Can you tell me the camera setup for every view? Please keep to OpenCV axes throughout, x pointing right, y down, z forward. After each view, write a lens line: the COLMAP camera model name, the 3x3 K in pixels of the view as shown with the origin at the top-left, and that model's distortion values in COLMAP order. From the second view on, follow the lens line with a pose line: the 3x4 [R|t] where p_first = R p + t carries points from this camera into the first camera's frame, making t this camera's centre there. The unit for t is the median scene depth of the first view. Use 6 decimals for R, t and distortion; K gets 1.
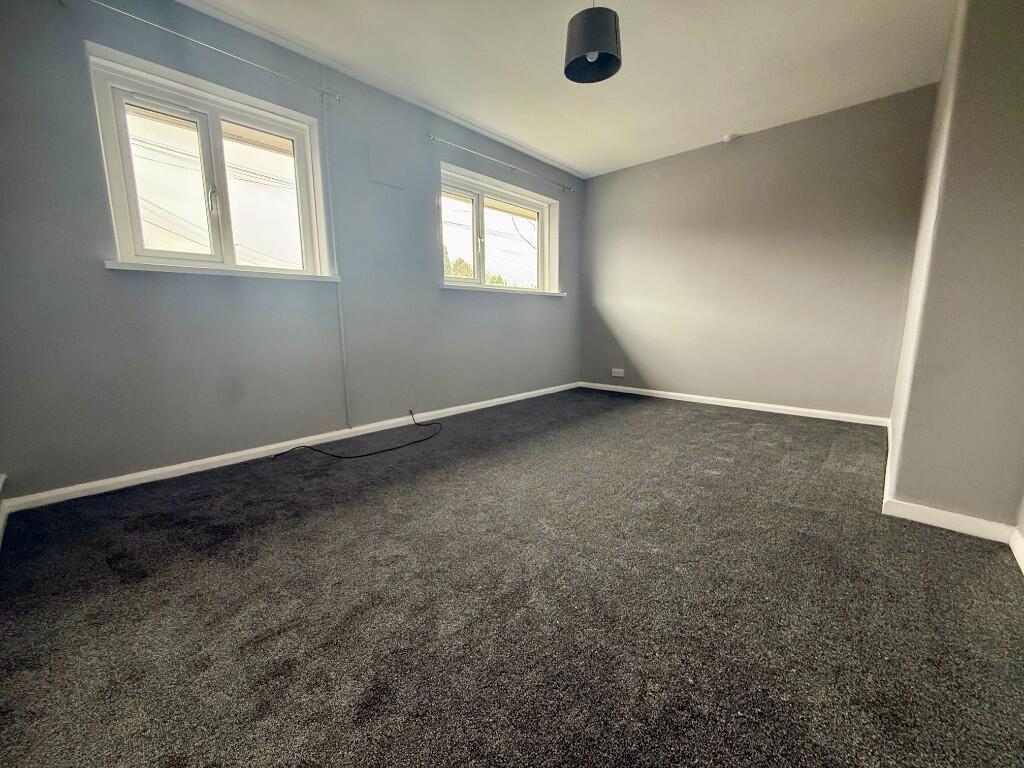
lens RADIAL K [[408.2, 0, 512.0], [0, 408.2, 384.0], [0, 0, 1]] dist [-0.001116, -0.000115]
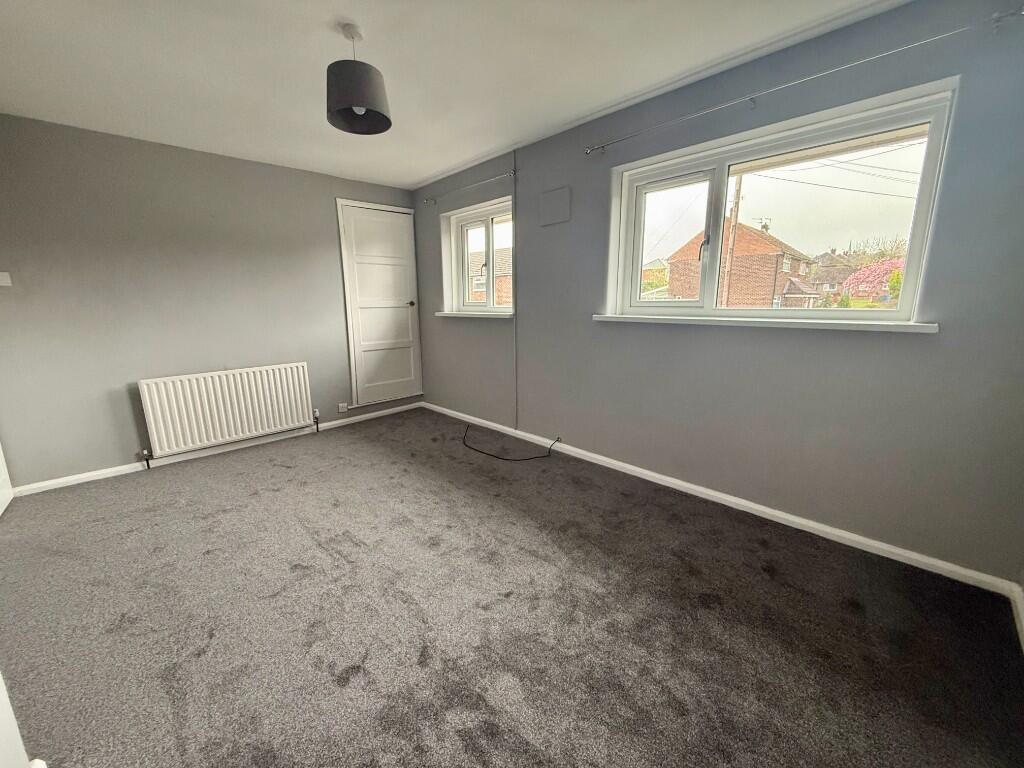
lens RADIAL K [[408.2, 0, 512.0], [0, 408.2, 384.0], [0, 0, 1]] dist [-0.001116, -0.000115]
pose [[-0.053220, 0.211384, -0.975953, 0.928557], [-0.144571, 0.965410, 0.216984, -0.344397], [0.988062, 0.152642, -0.020819, 1.111734]]
